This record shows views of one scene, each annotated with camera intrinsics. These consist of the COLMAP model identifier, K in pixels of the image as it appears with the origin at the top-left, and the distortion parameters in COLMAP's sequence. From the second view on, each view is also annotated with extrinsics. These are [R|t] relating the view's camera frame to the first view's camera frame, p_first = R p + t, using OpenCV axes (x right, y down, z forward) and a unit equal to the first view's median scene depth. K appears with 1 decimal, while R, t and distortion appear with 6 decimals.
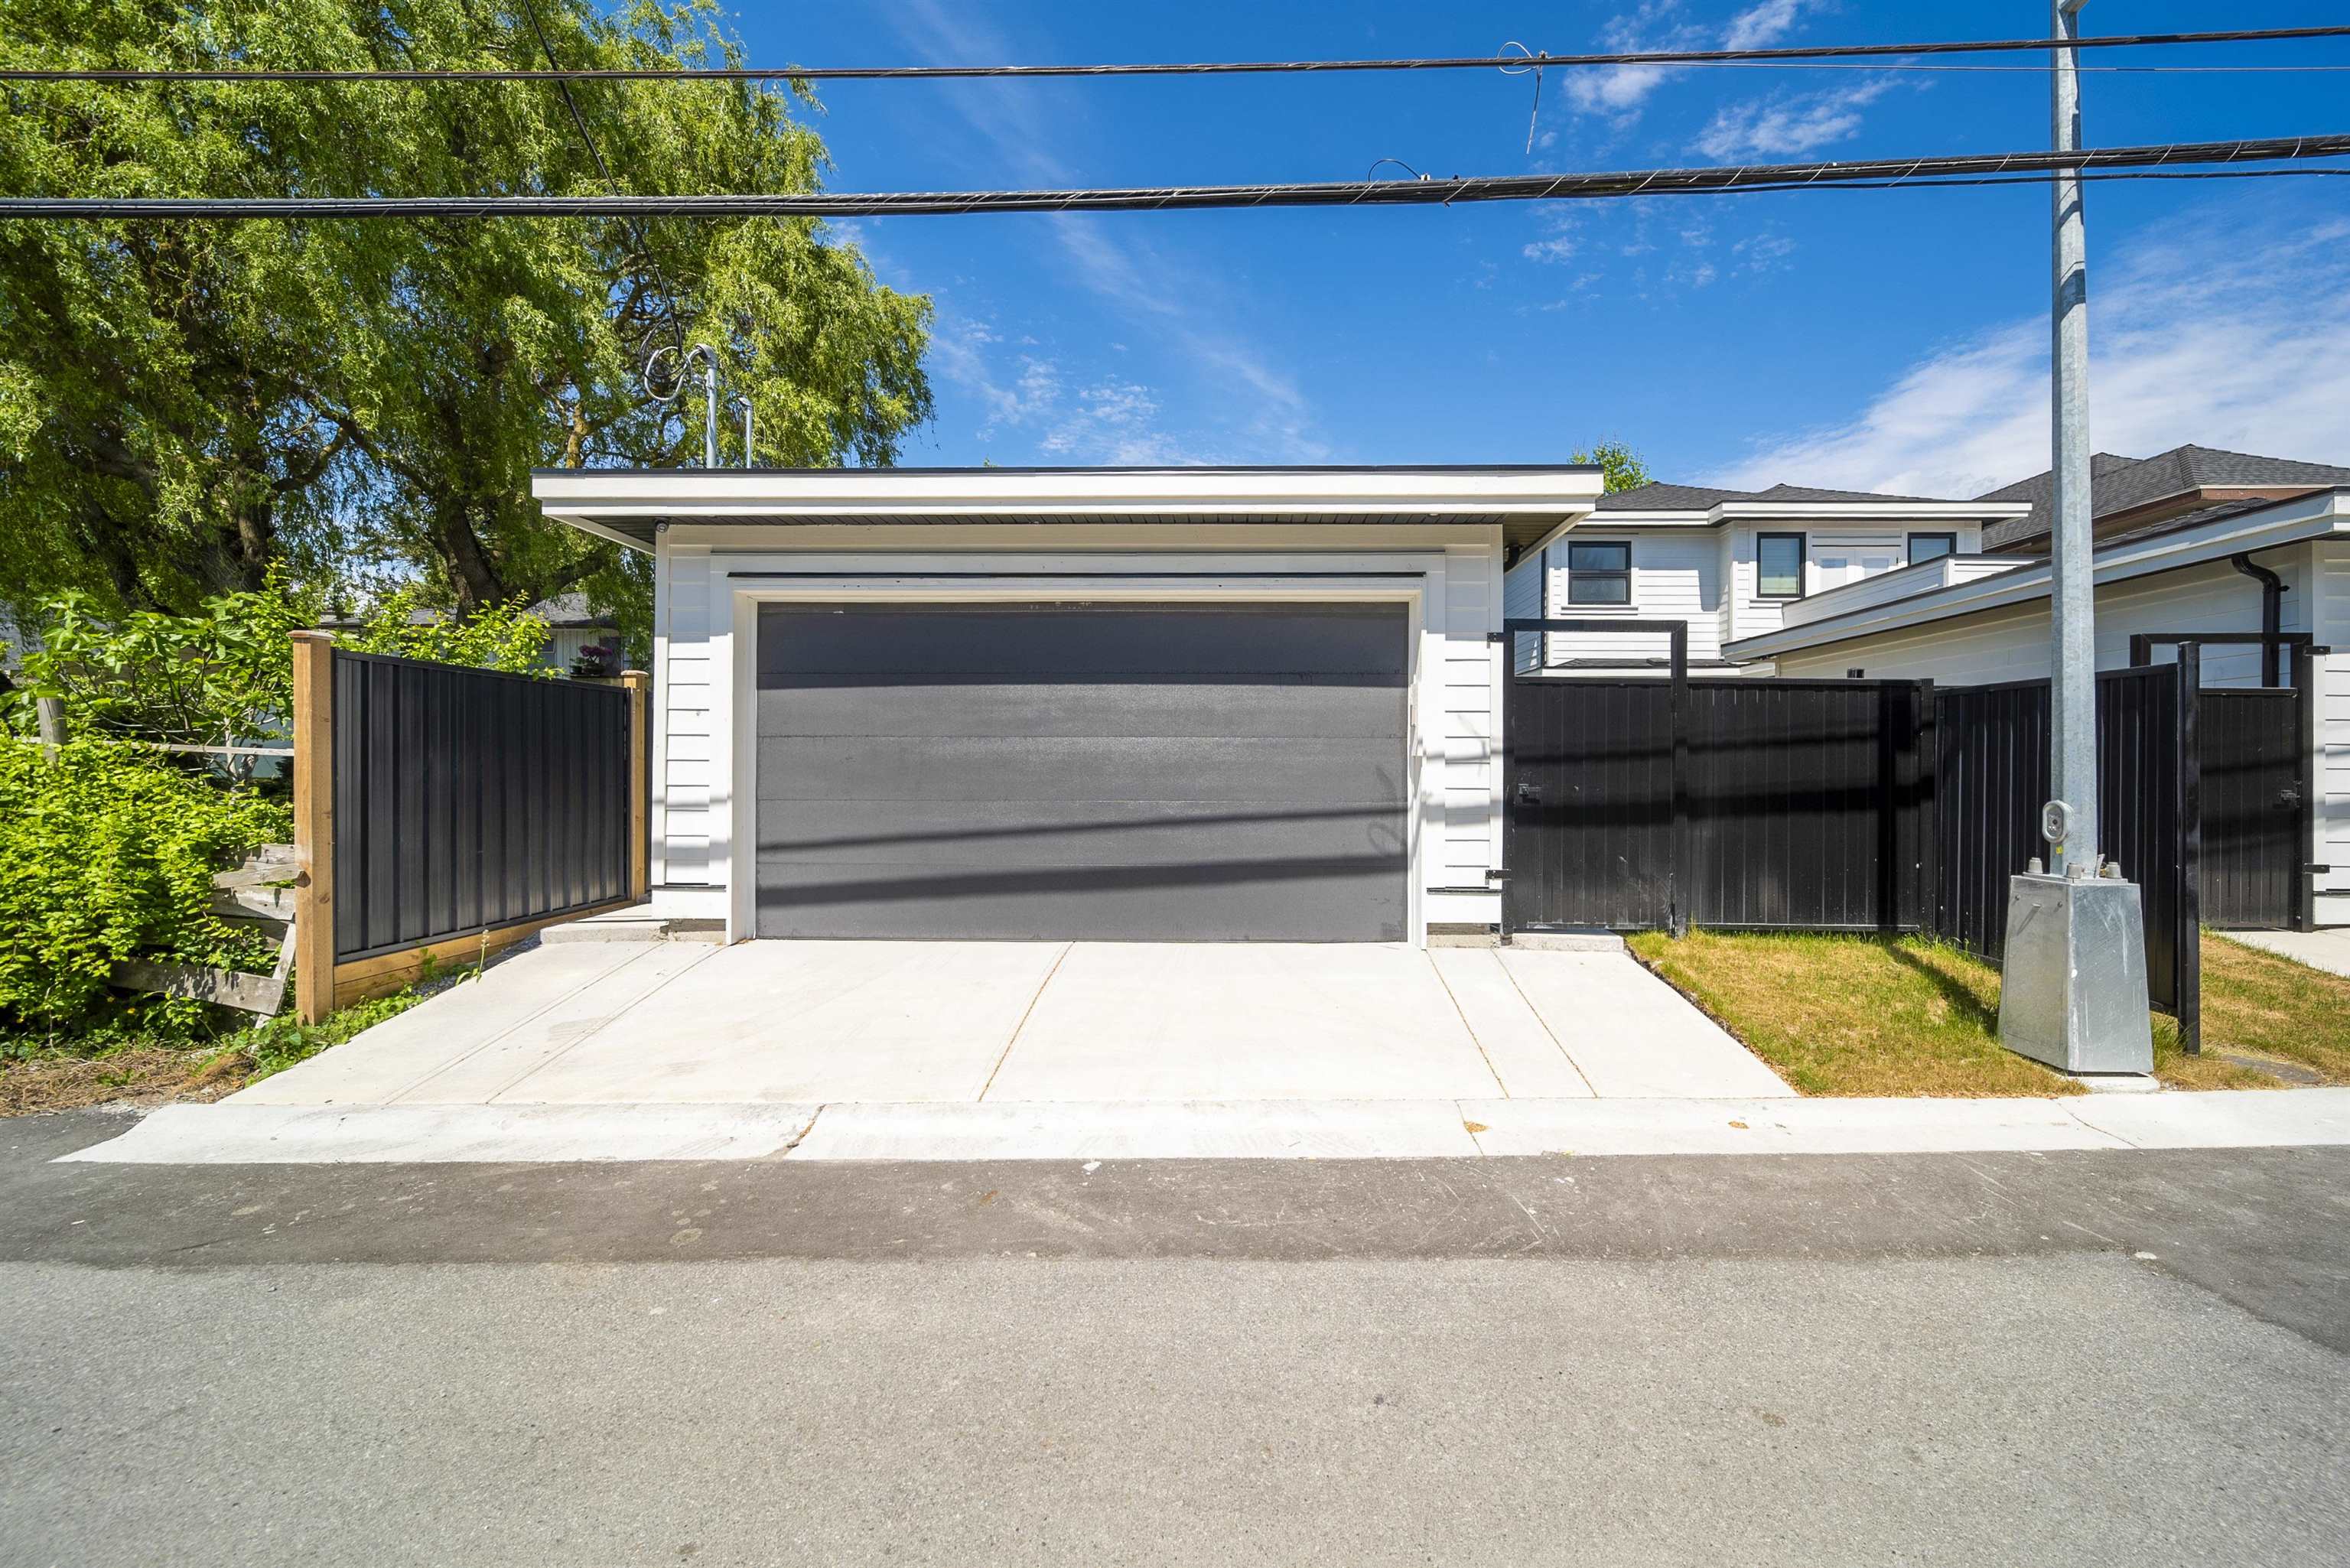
lens RADIAL K [[852.1, 0, 1178.8], [0, 852.1, 772.5], [0, 0, 1]] dist [0.001276, -0.002792]
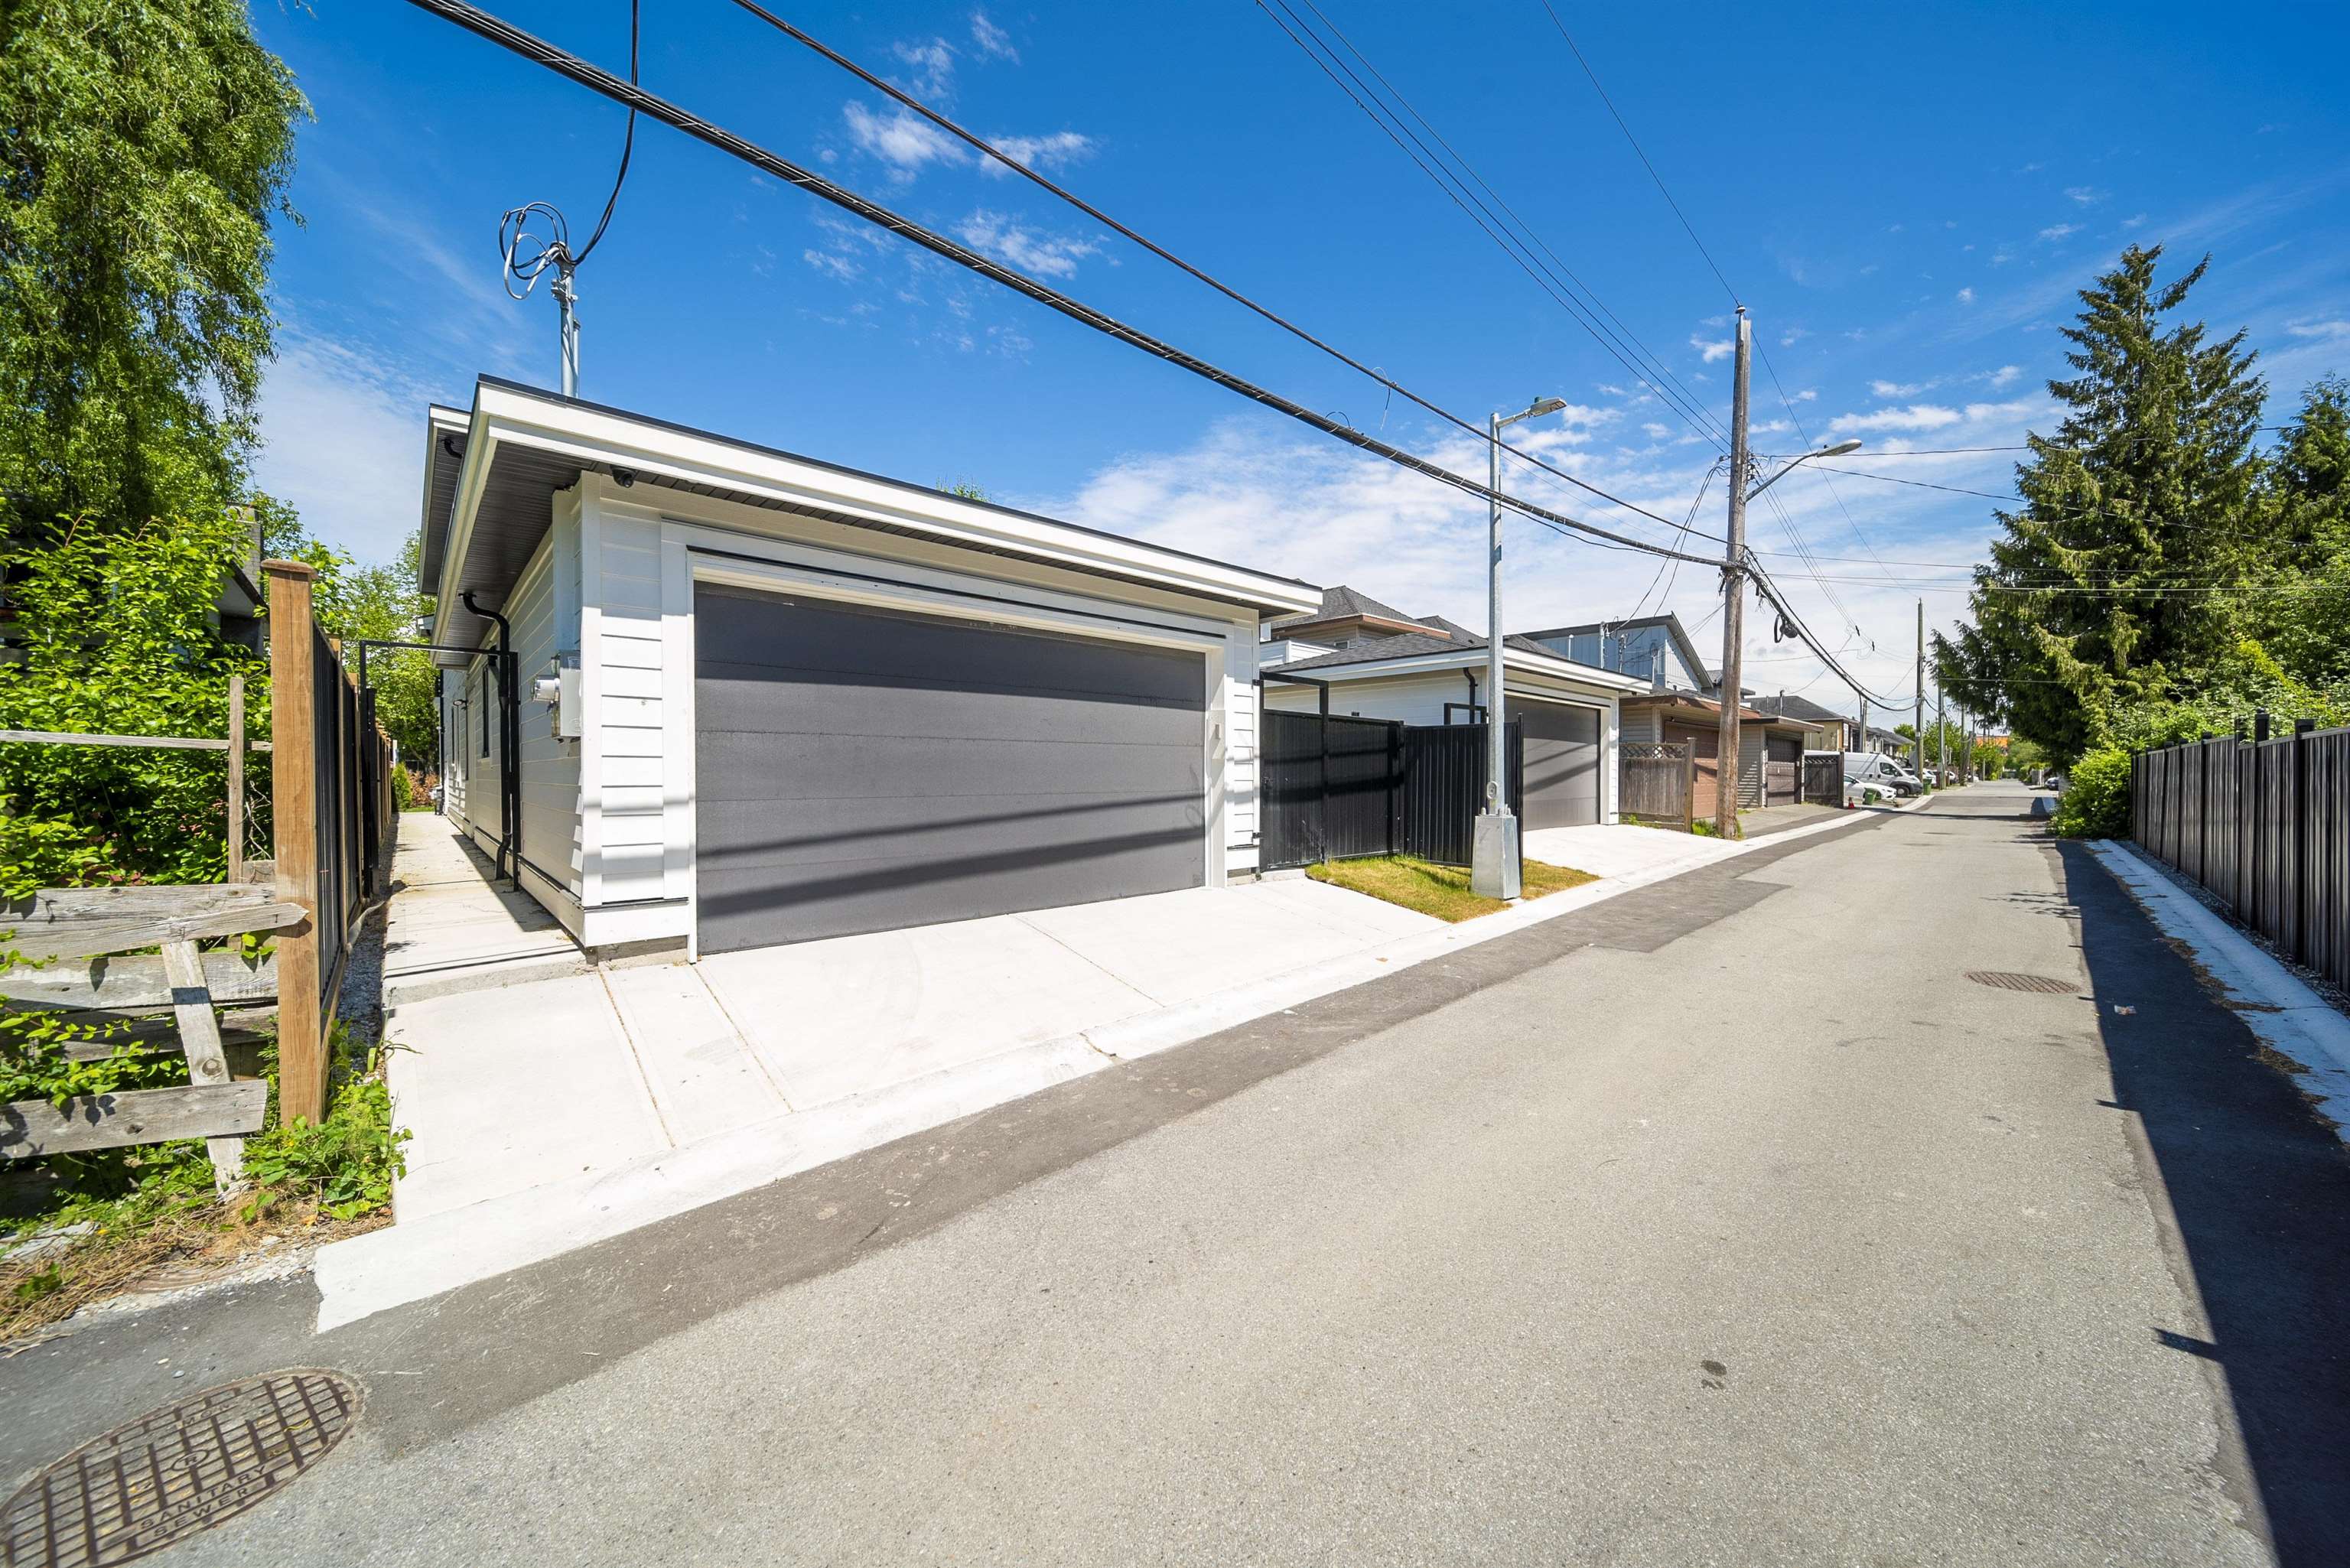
lens RADIAL K [[852.1, 0, 1178.8], [0, 852.1, 772.5], [0, 0, 1]] dist [0.001276, -0.002792]
pose [[0.700967, -0.002518, 0.713189, -0.841676], [0.005034, 0.999986, -0.001417, 0.006559], [-0.713176, 0.004584, 0.700970, 0.011279]]
